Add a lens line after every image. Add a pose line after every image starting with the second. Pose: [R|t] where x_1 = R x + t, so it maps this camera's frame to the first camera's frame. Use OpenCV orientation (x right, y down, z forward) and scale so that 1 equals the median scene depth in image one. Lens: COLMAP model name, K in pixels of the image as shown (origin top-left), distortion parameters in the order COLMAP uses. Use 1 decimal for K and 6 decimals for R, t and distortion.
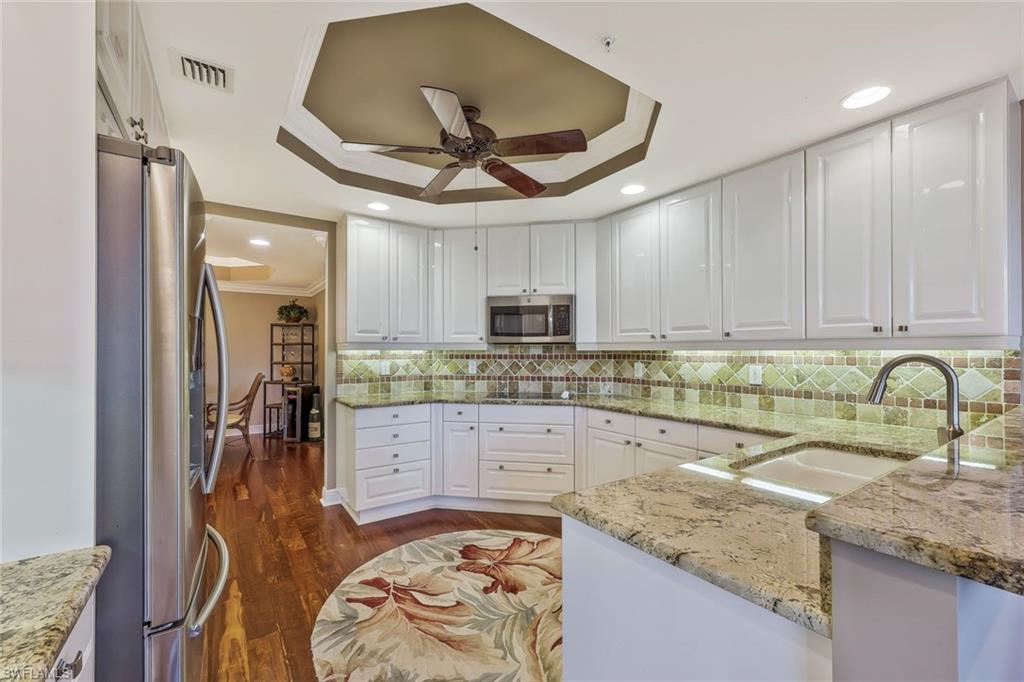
lens RADIAL K [[415.9, 0, 501.5], [0, 415.9, 342.0], [0, 0, 1]] dist [-0.000787, 0.000016]
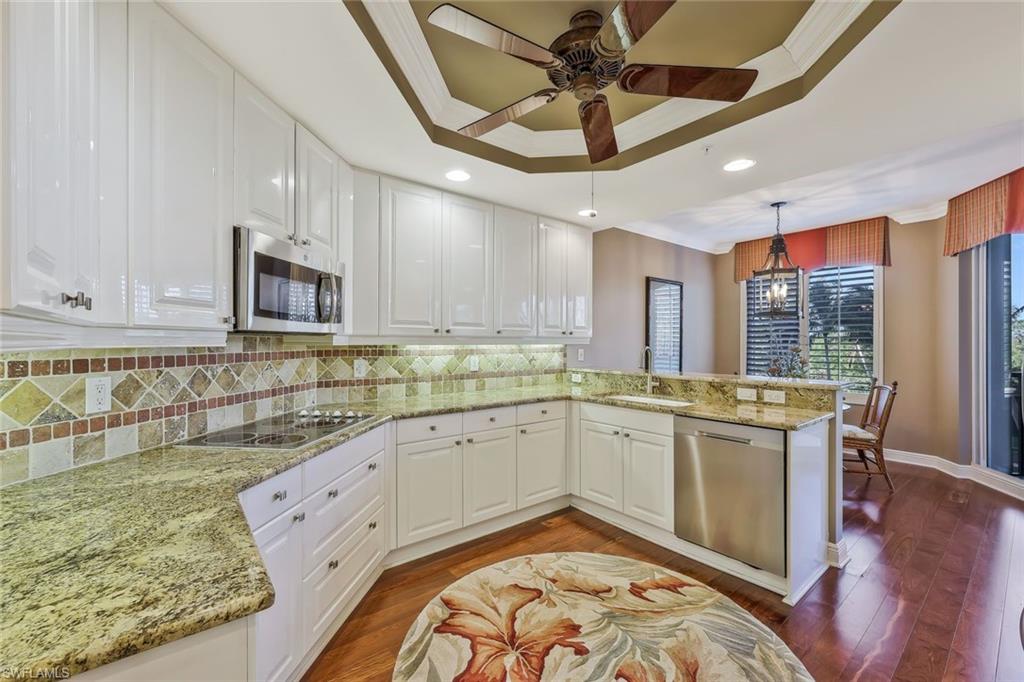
lens RADIAL K [[415.9, 0, 501.5], [0, 415.9, 342.0], [0, 0, 1]] dist [-0.000787, 0.000016]
pose [[-0.073431, 0.000732, 0.997300, -0.518699], [-0.020978, 0.999777, -0.002279, 0.010461], [-0.997080, -0.021088, -0.073400, 0.782109]]
